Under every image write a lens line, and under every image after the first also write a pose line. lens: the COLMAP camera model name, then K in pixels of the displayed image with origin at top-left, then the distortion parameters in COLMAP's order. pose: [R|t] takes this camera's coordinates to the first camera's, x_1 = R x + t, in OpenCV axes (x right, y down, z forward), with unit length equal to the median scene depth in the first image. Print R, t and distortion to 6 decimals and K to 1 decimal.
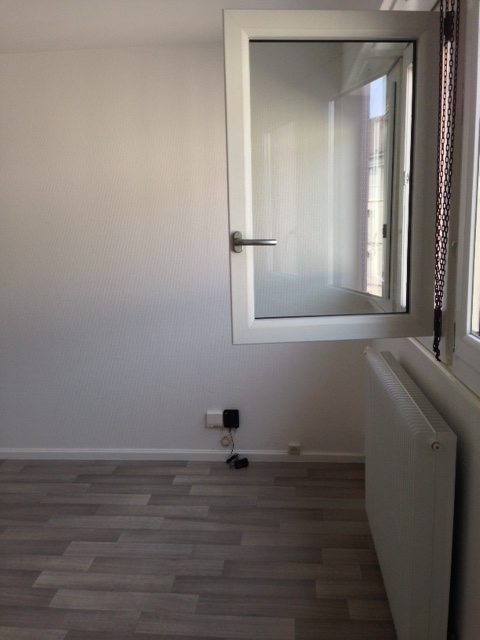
lens RADIAL K [[587.0, 0, 240.0], [0, 587.0, 320.0], [0, 0, 1]] dist [0.121596, -0.222497]
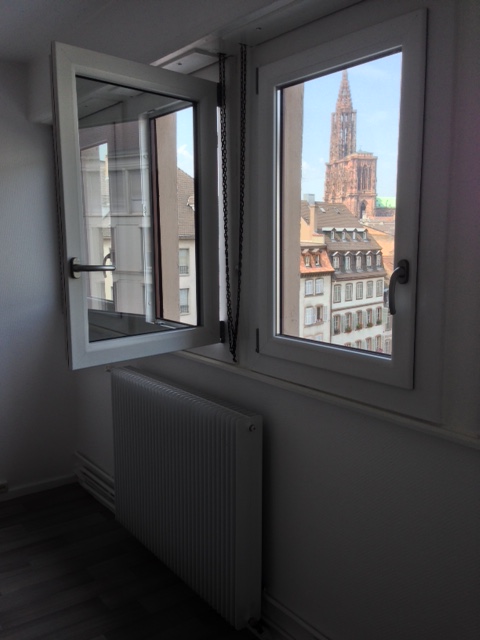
lens RADIAL K [[587.0, 0, 240.0], [0, 587.0, 320.0], [0, 0, 1]] dist [0.121596, -0.222497]
pose [[0.753650, -0.068579, 0.653689, -0.465581], [0.093009, 0.995661, -0.002776, -0.014442], [-0.650662, 0.062891, 0.756759, 0.052638]]
